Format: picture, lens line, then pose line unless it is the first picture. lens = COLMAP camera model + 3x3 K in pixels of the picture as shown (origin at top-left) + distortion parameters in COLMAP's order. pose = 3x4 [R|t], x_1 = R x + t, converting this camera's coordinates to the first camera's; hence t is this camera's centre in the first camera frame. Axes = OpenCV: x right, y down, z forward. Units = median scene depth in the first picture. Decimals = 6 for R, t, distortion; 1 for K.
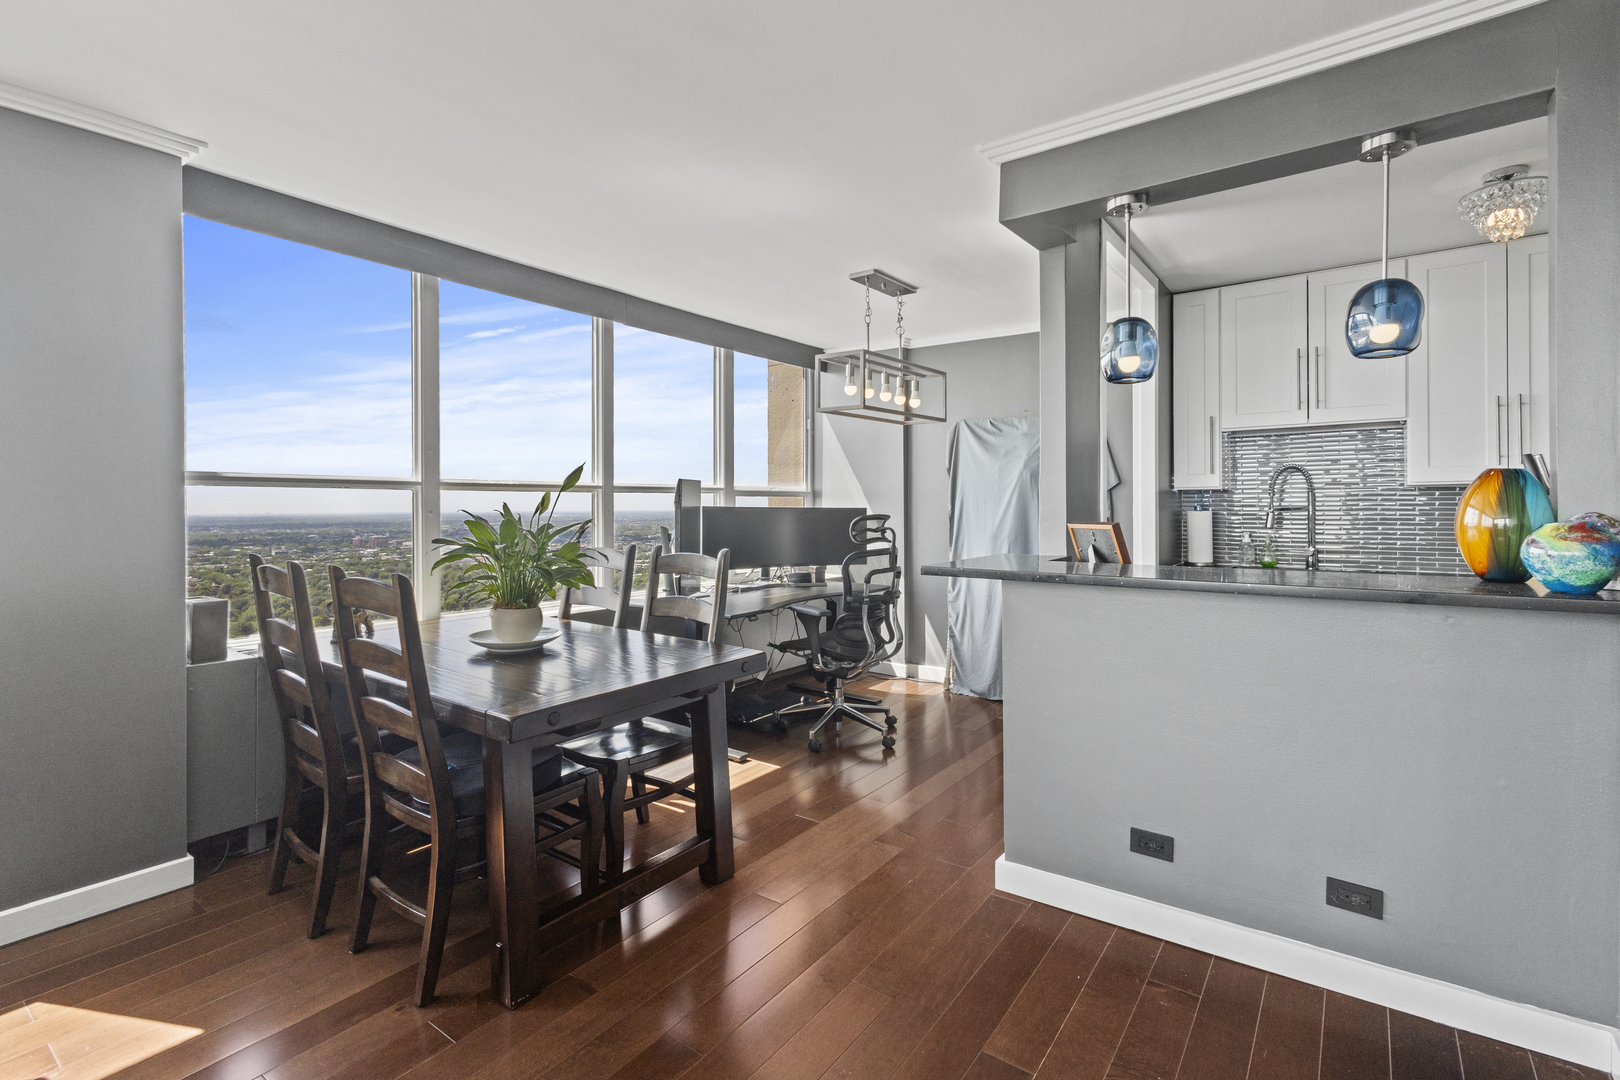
lens RADIAL K [[749.3, 0, 836.0], [0, 749.3, 513.2], [0, 0, 1]] dist [0.011717, -0.003888]
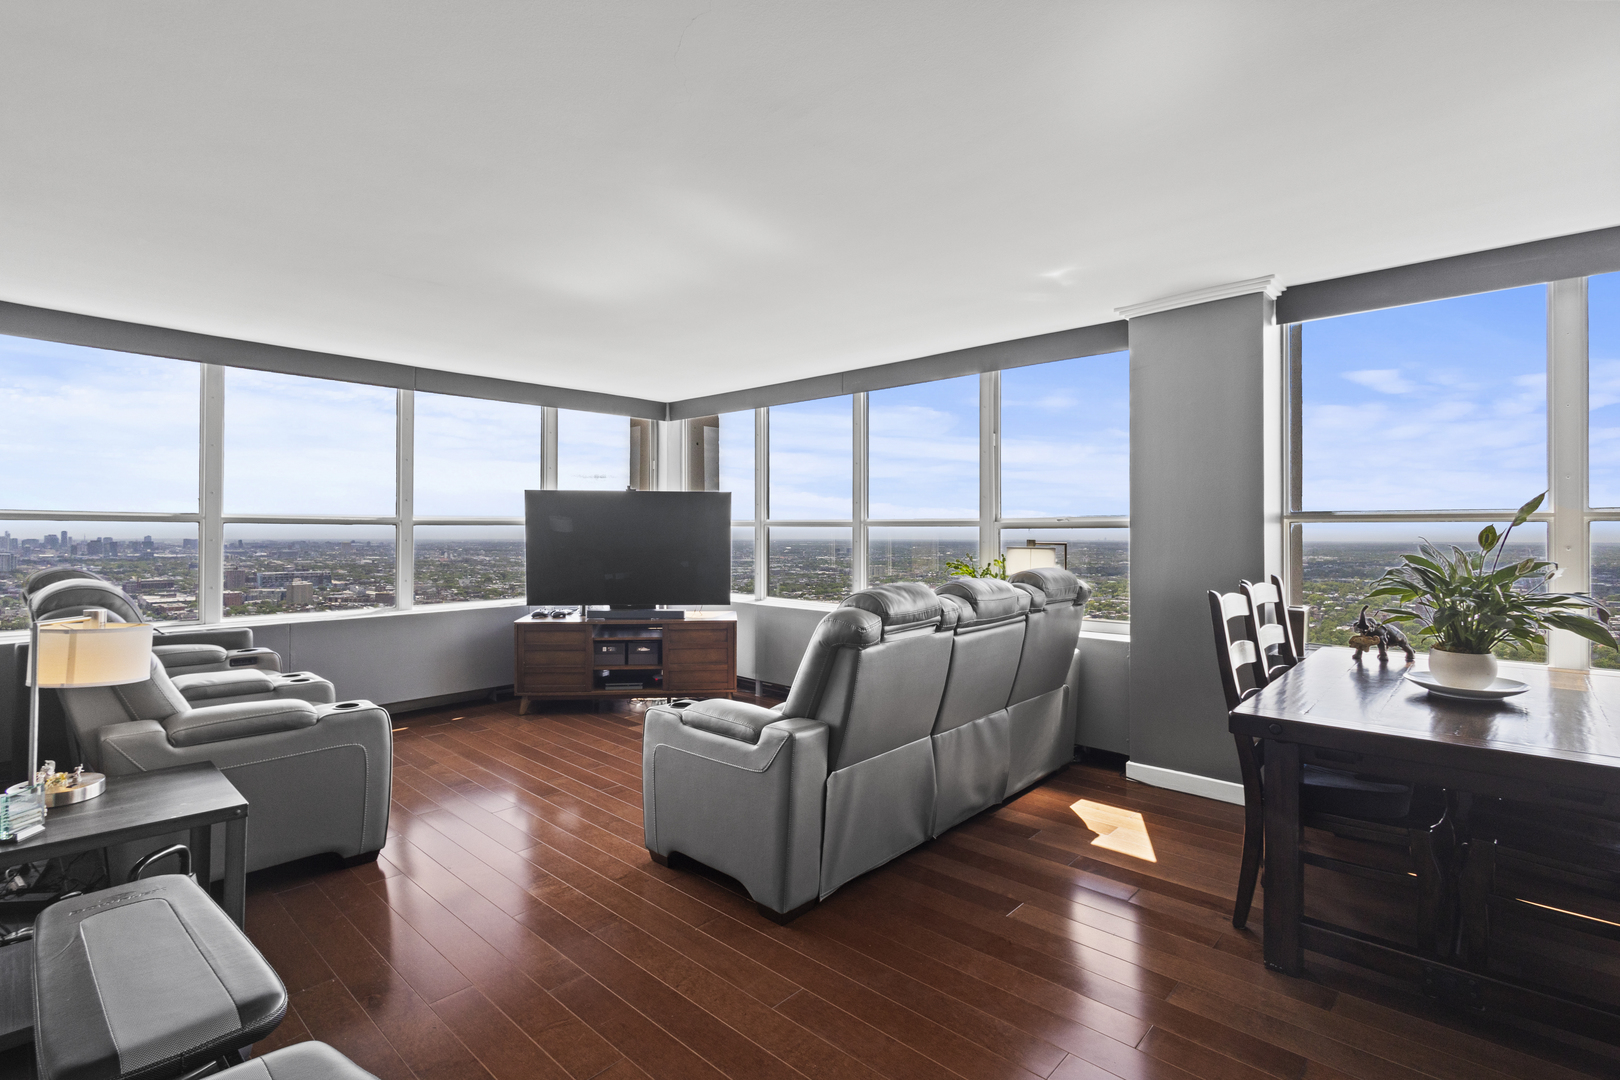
lens RADIAL K [[749.3, 0, 812.0], [0, 749.3, 534.1], [0, 0, 1]] dist [0.011717, -0.003888]
pose [[-0.107828, -0.001820, -0.994168, 0.588154], [-0.016887, 0.999857, 0.000001, -0.001468], [0.994026, 0.016789, -0.107843, 0.301116]]
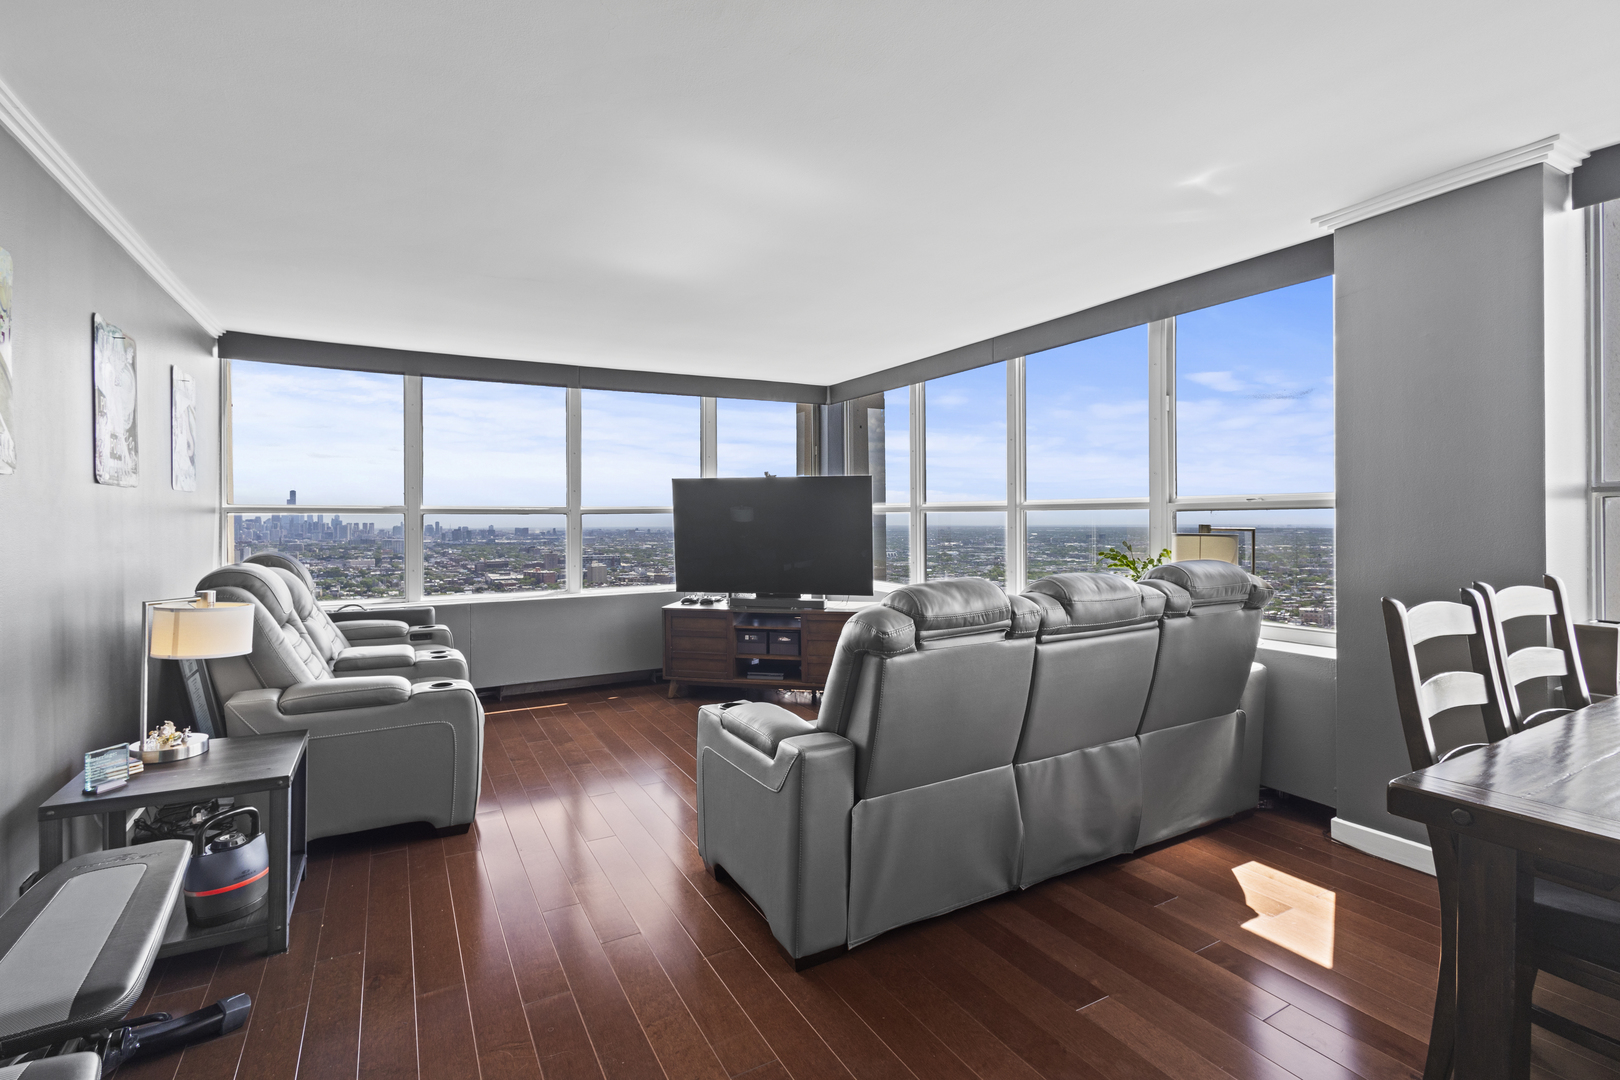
lens RADIAL K [[749.3, 0, 812.6], [0, 749.3, 526.3], [0, 0, 1]] dist [0.011717, -0.003888]
pose [[-0.412242, 0.007032, -0.911047, 0.388137], [-0.008711, 0.999894, 0.011659, -0.004002], [0.911033, 0.012742, -0.412137, 0.518102]]
